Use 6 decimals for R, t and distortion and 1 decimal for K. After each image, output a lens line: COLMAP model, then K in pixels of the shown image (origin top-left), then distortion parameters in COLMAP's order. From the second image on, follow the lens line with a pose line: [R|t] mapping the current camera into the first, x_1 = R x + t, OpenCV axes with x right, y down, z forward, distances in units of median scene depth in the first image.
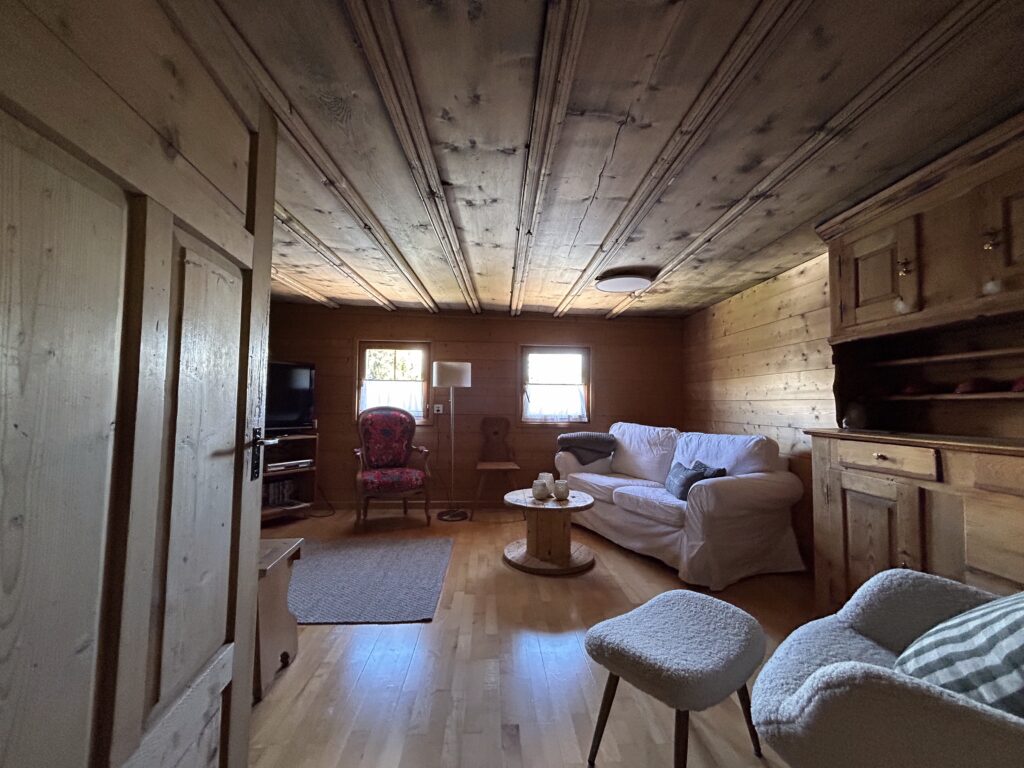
lens RADIAL K [[414.2, 0, 508.2], [0, 414.2, 383.2], [0, 0, 1]] dist [0.001071, -0.000711]
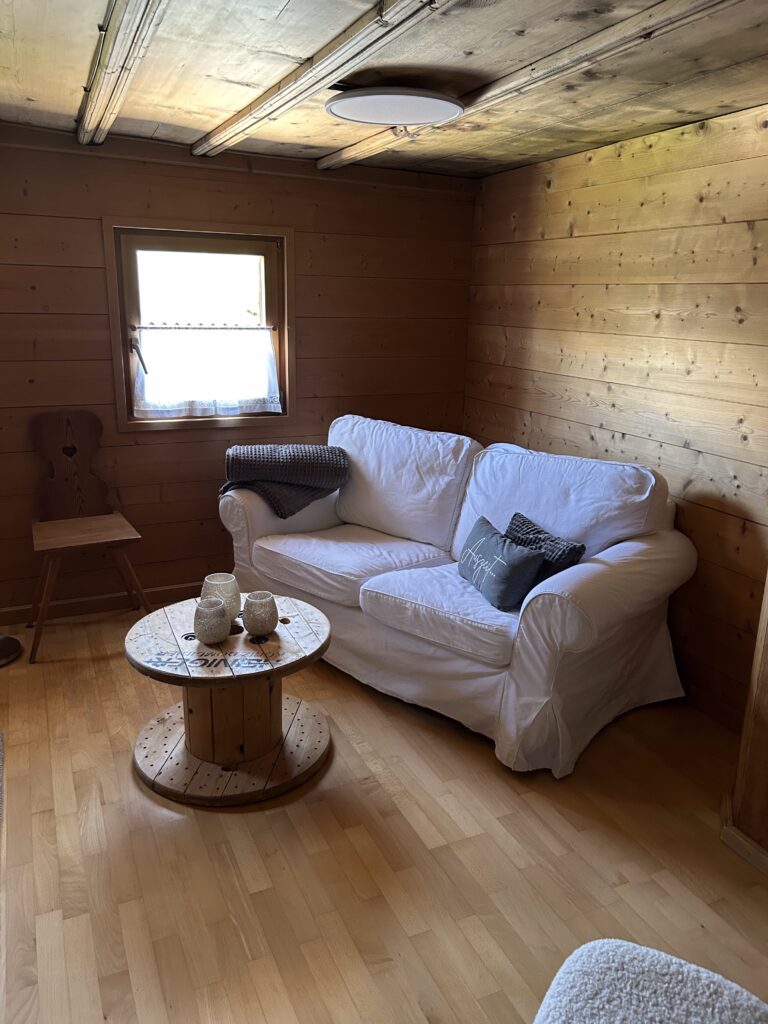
lens RADIAL K [[771.0, 0, 381.3], [0, 771.0, 513.9], [0, 0, 1]] dist [0.050147, -0.056565]
pose [[0.926130, -0.096098, 0.364757, -0.044269], [-0.027391, 0.947317, 0.319125, -0.115047], [-0.376208, -0.305542, 0.874706, 0.253808]]
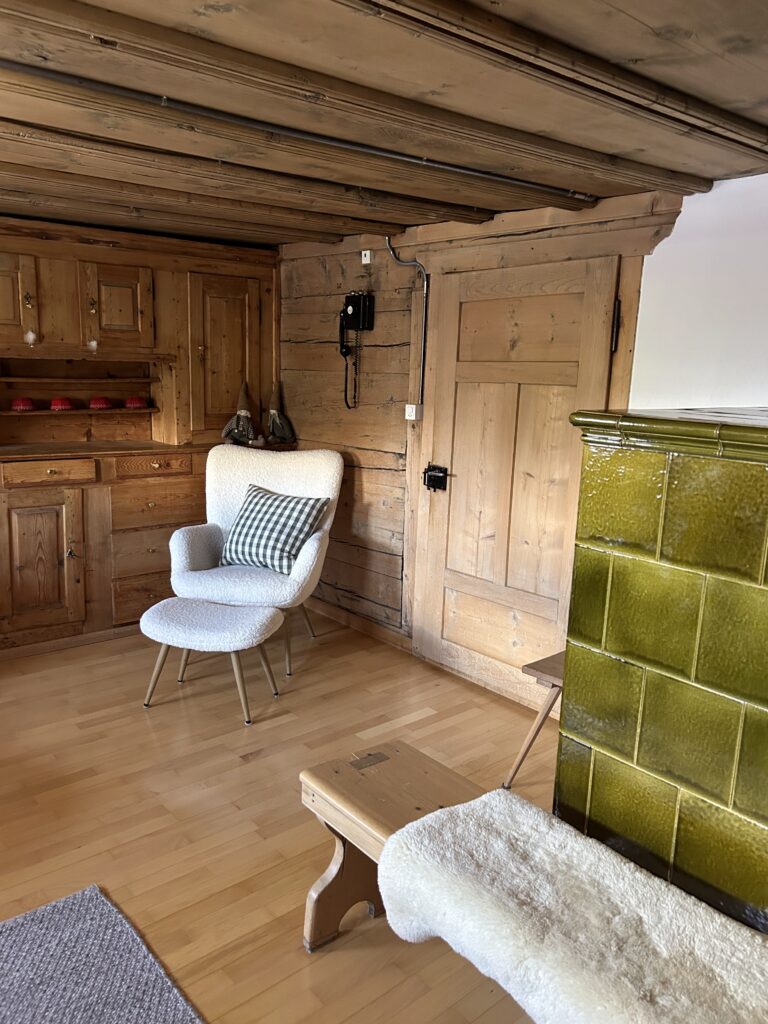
lens RADIAL K [[771.0, 0, 384.3], [0, 771.0, 515.9], [0, 0, 1]] dist [0.050147, -0.056565]
pose [[-0.631305, -0.188919, 0.752173, -0.786950], [-0.087897, 0.981056, 0.172634, -0.092726], [-0.770538, 0.042870, -0.635951, 0.951309]]
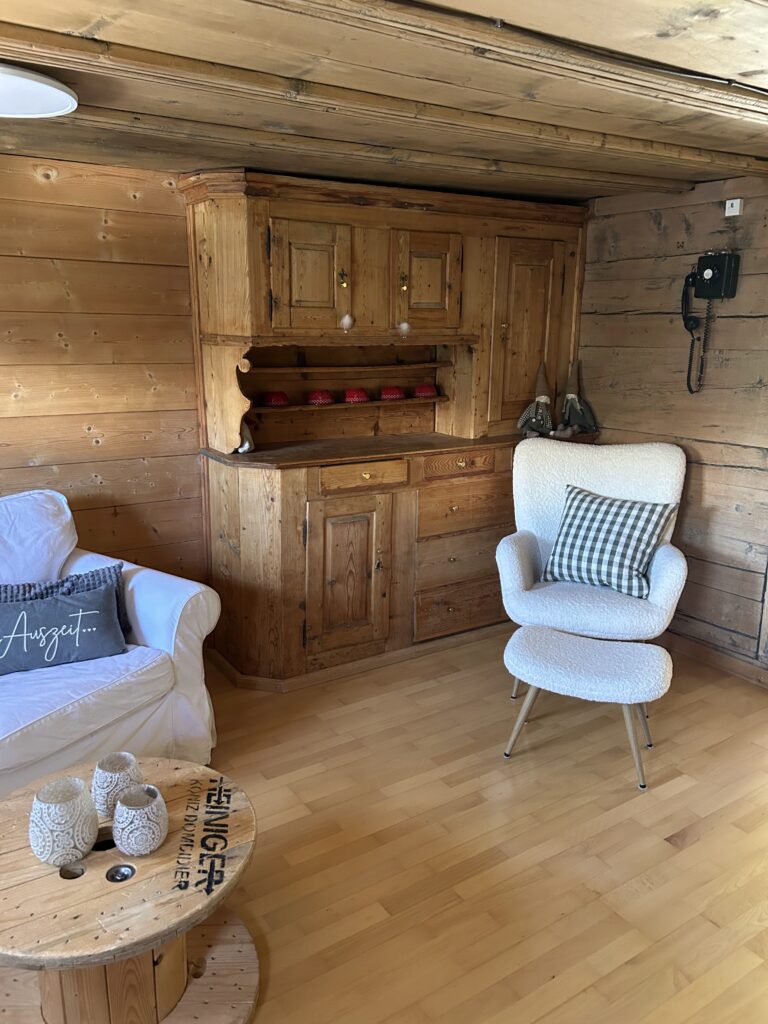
lens RADIAL K [[771.0, 0, 382.3], [0, 771.0, 520.8], [0, 0, 1]] dist [0.050147, -0.056565]
pose [[-0.520960, -0.232650, 0.821264, -0.421505], [-0.064809, 0.970143, 0.233714, -0.093925], [-0.851117, 0.068530, -0.520484, 1.121289]]
